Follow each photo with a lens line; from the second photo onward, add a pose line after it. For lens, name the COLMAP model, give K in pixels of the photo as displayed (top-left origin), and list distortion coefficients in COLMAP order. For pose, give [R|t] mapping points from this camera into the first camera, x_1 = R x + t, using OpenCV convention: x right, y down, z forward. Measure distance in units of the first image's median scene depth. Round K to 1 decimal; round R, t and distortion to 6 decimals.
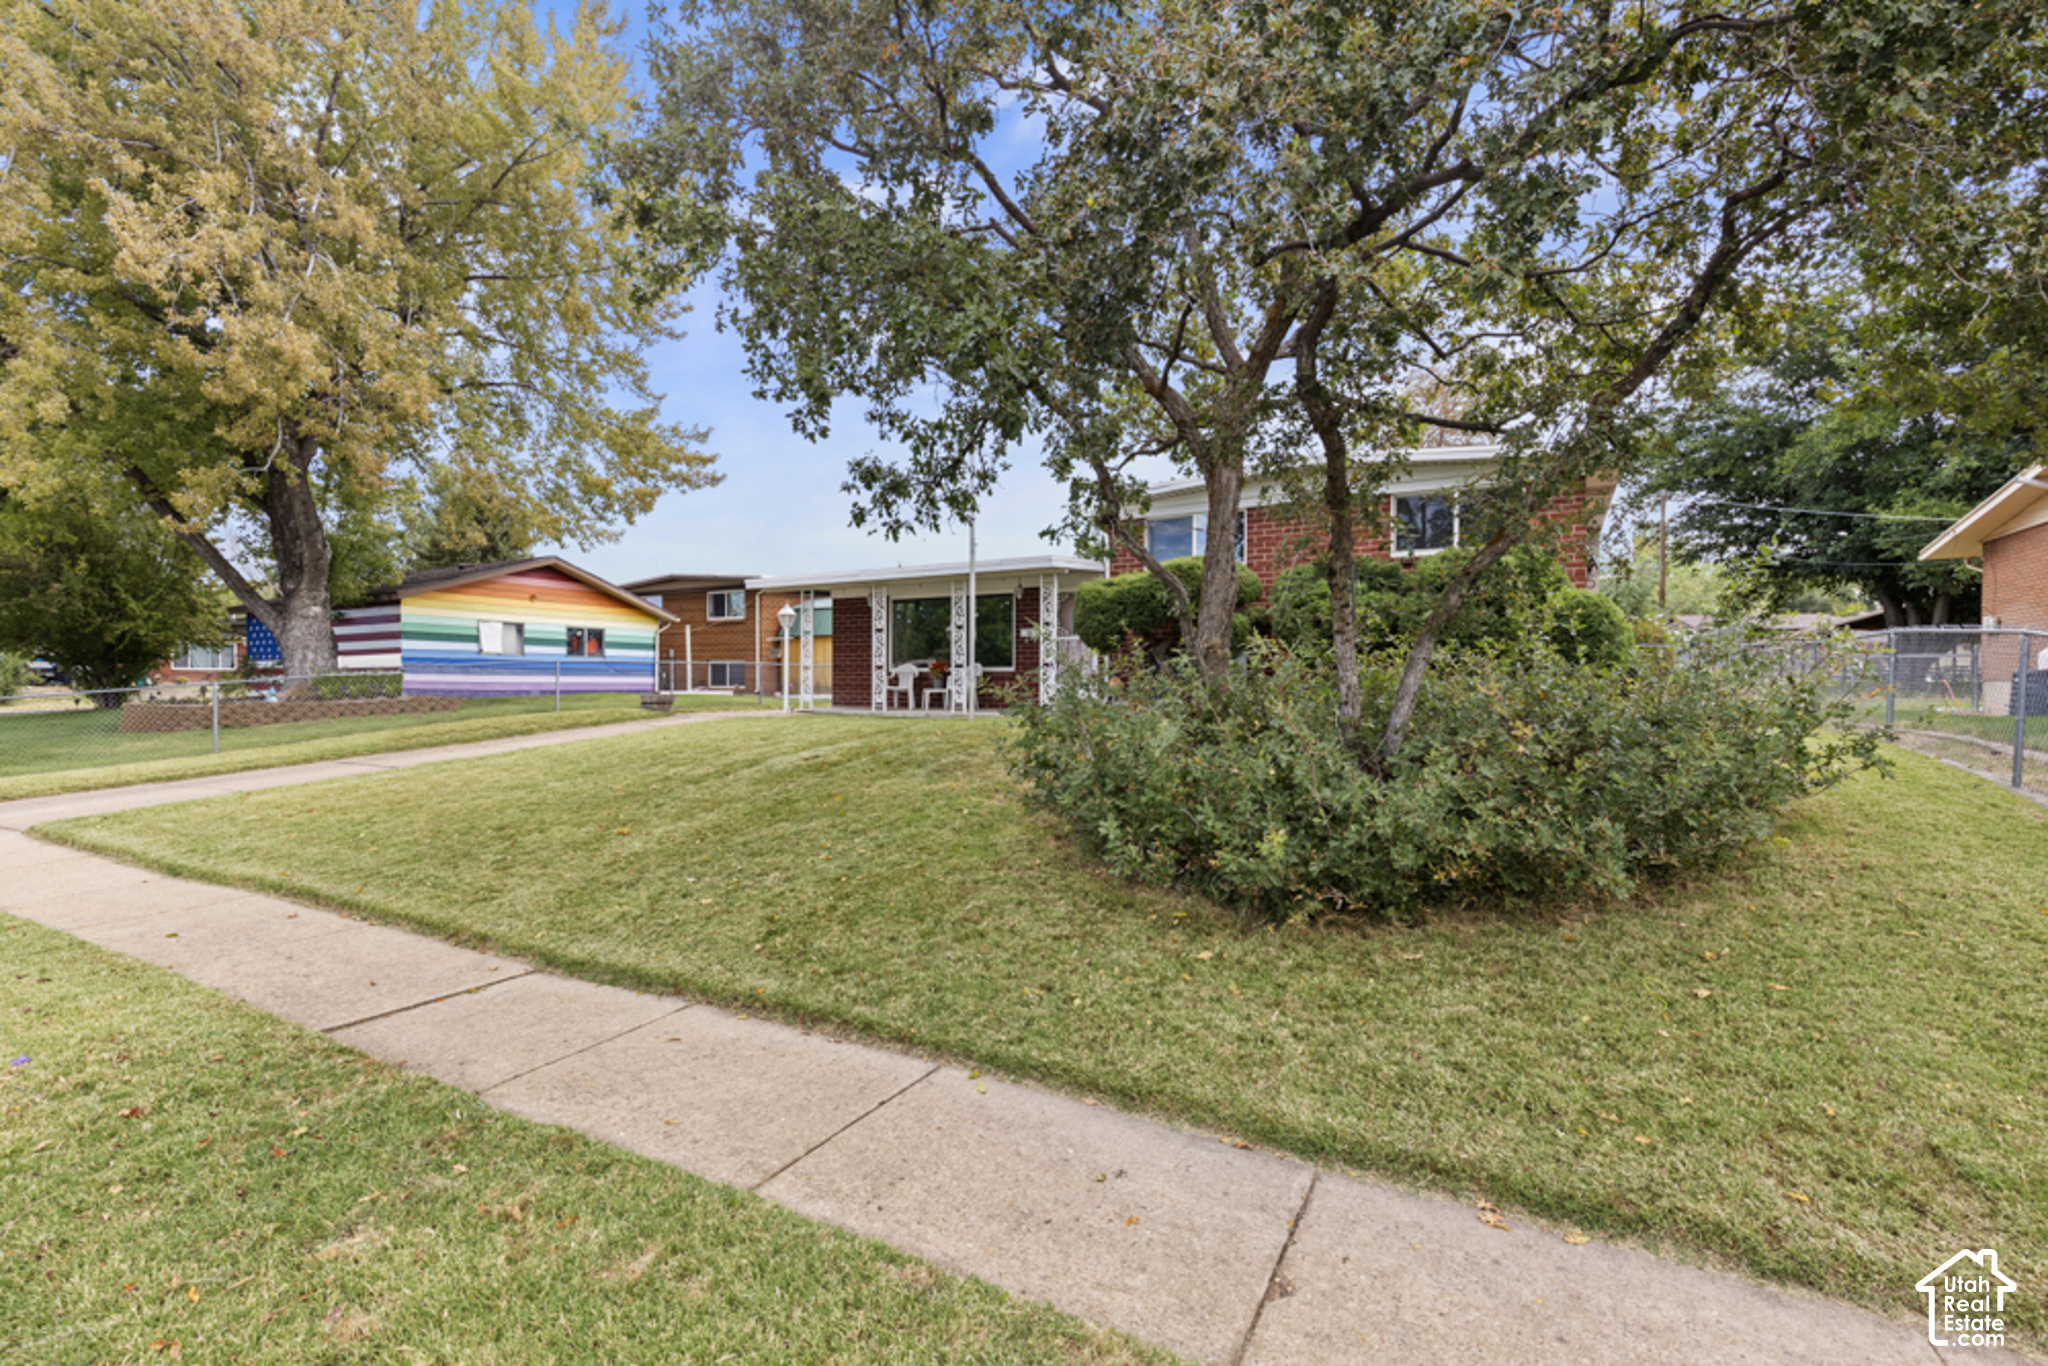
lens RADIAL K [[938.6, 0, 1017.3], [0, 938.6, 690.4], [0, 0, 1]] dist [0.007137, -0.000744]
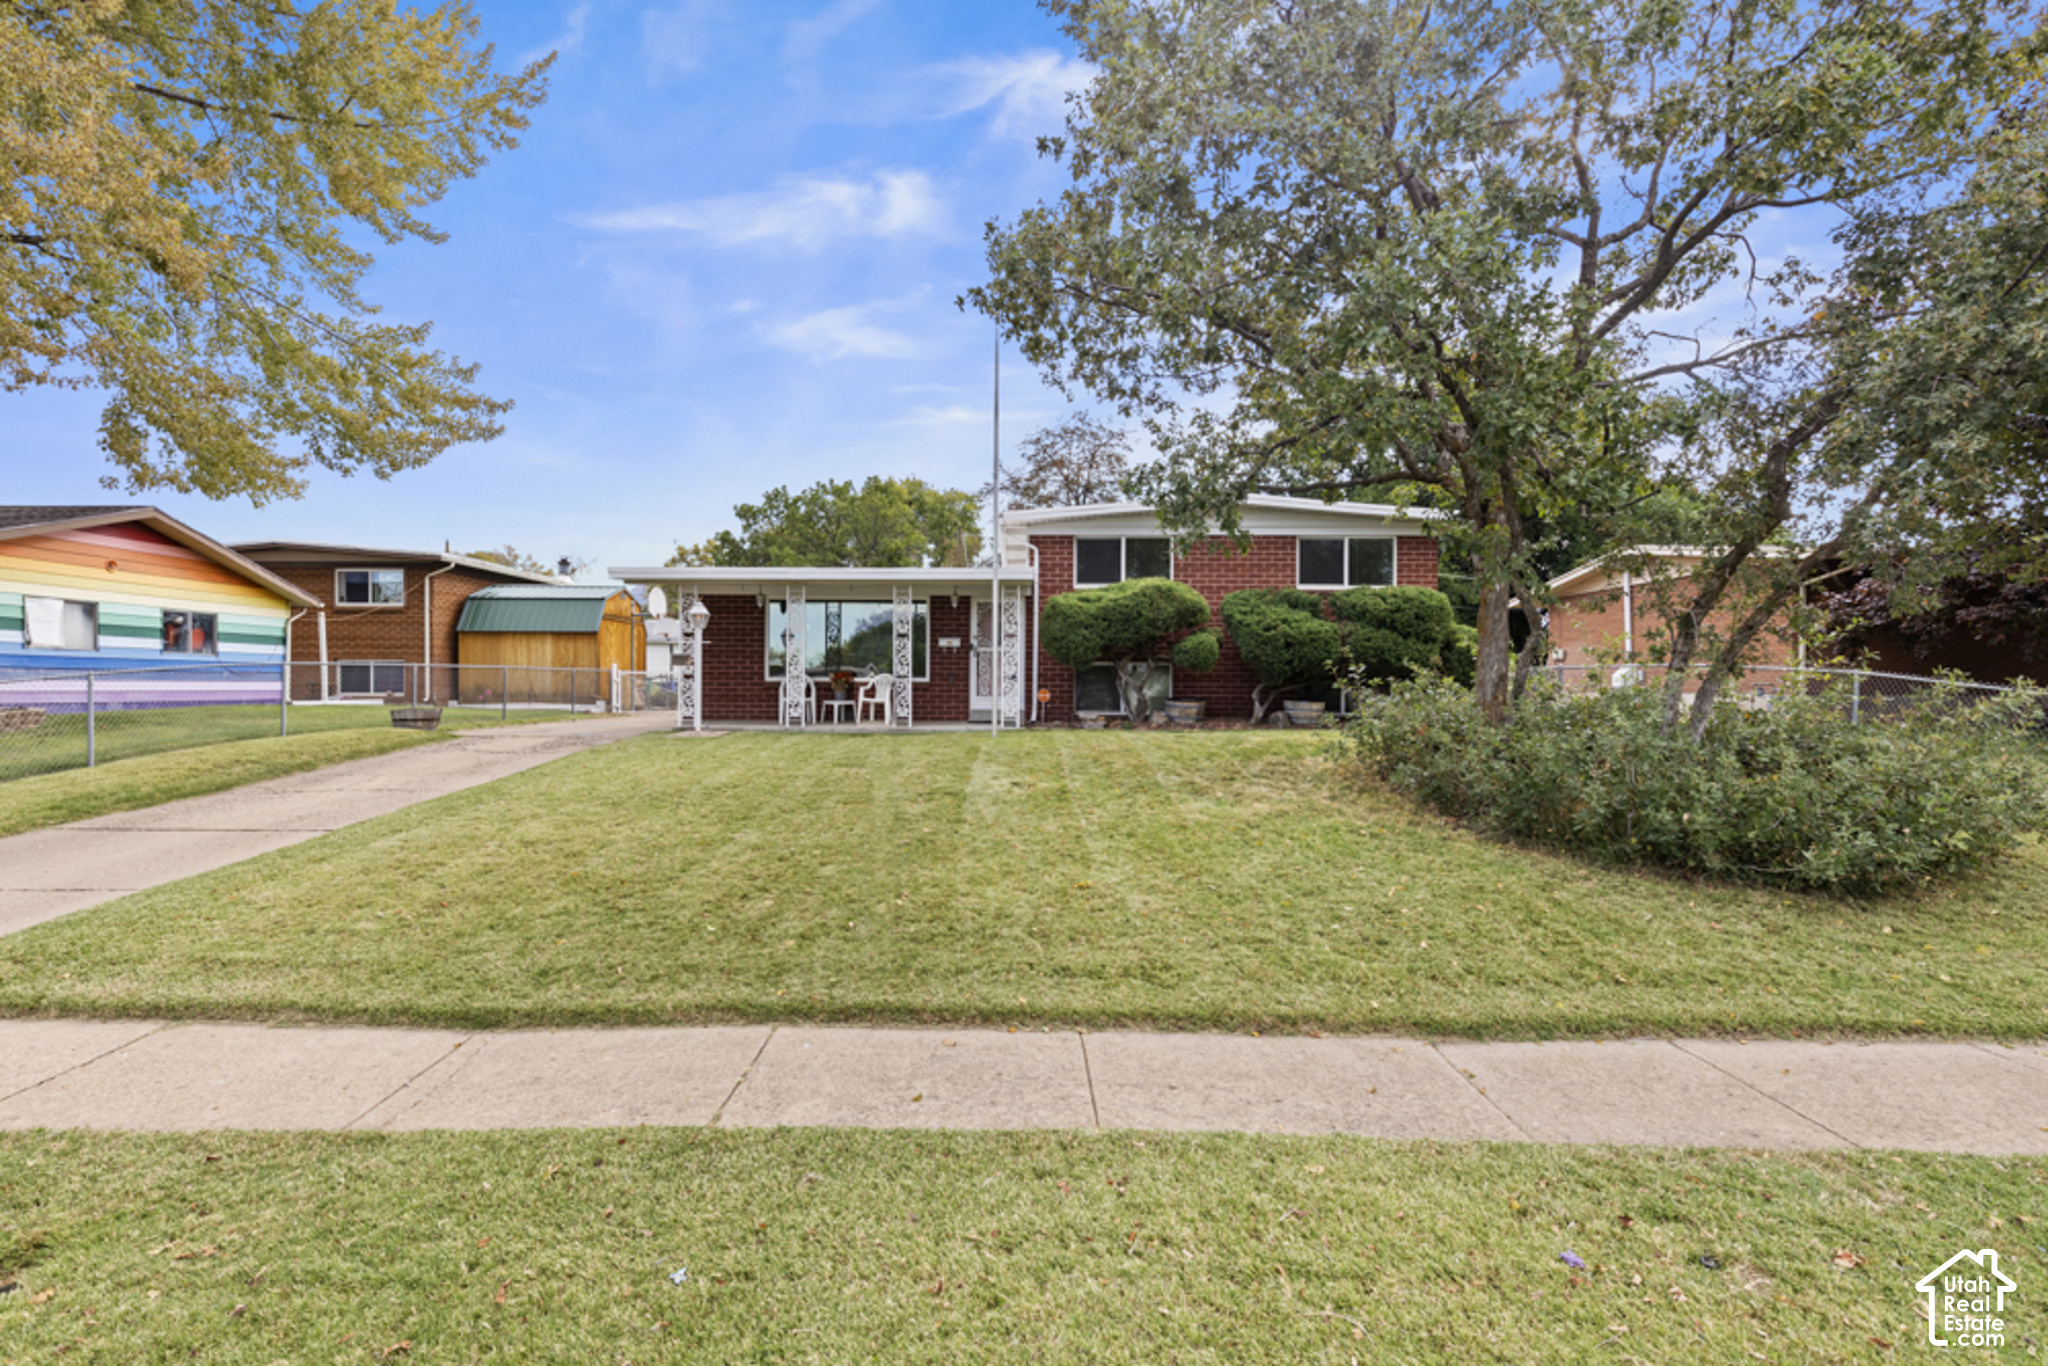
lens RADIAL K [[938.6, 0, 1003.3], [0, 938.6, 679.2], [0, 0, 1]] dist [0.007137, -0.000744]
pose [[0.871546, 0.003424, 0.490301, -0.278110], [0.002729, 0.999926, -0.011834, -0.006571], [-0.490306, 0.011652, 0.871473, 0.092471]]
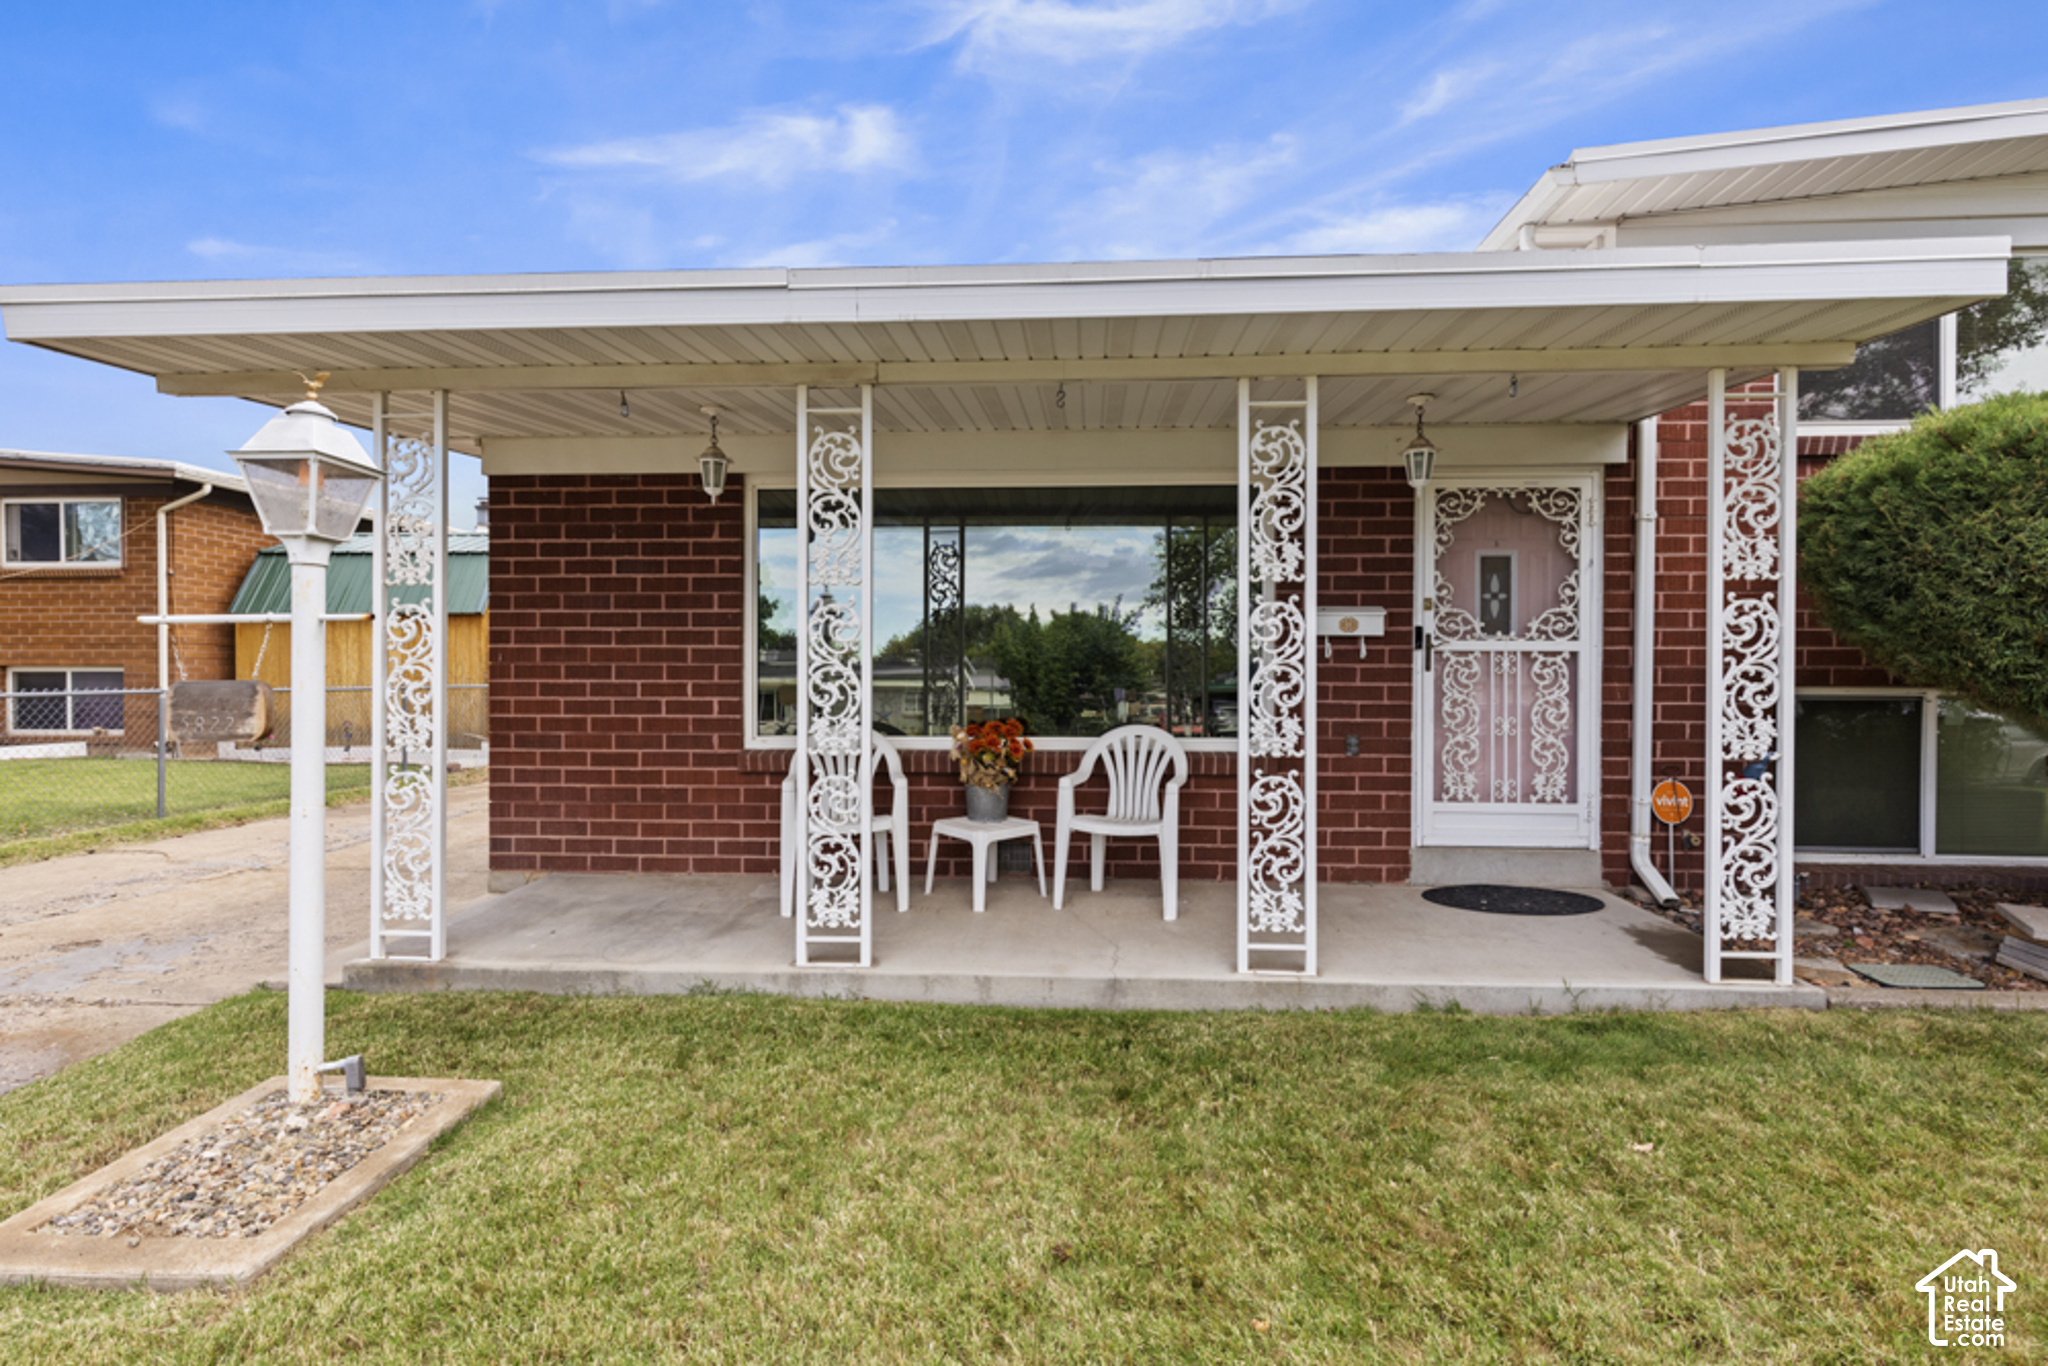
lens RADIAL K [[938.6, 0, 1018.2], [0, 938.6, 683.6], [0, 0, 1]] dist [0.007137, -0.000744]
pose [[0.895268, -0.000795, 0.445528, -0.142410], [0.002906, 0.999988, -0.004054, -0.026149], [-0.445519, 0.004925, 0.895259, 0.525868]]
